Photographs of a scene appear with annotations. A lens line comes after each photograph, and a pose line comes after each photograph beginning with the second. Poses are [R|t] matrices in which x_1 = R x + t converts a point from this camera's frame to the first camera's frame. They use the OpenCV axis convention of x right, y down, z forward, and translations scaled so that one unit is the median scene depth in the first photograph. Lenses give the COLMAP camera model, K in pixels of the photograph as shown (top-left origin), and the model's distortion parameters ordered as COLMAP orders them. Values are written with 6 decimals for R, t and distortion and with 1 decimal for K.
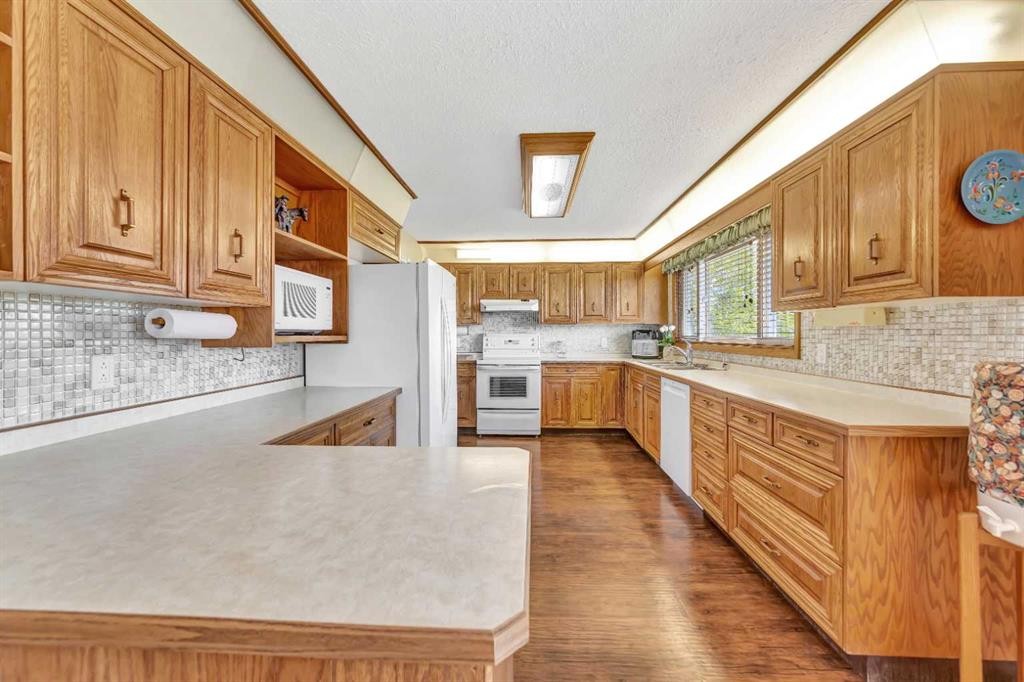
lens RADIAL K [[383.1, 0, 514.9], [0, 383.1, 333.3], [0, 0, 1]] dist [0.002287, 0.000245]
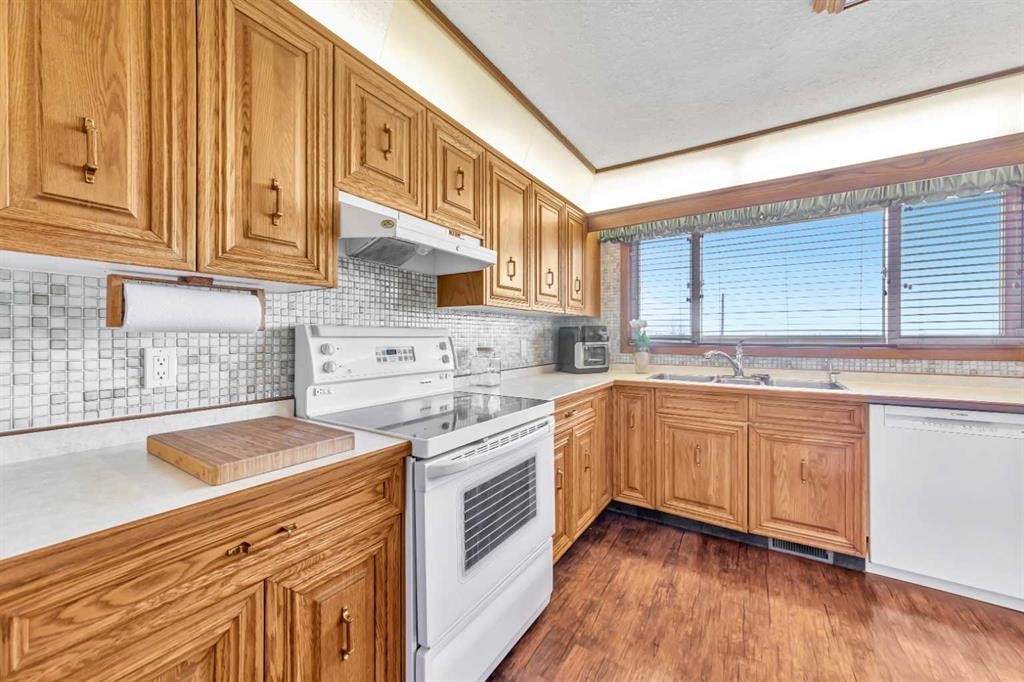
lens RADIAL K [[383.1, 0, 506.2], [0, 383.1, 333.1], [0, 0, 1]] dist [0.002287, 0.000245]
pose [[0.859583, 0.021004, -0.510565, 0.020940], [-0.022286, 0.999745, 0.003609, 0.001502], [0.510511, 0.008276, 0.859832, 0.414258]]
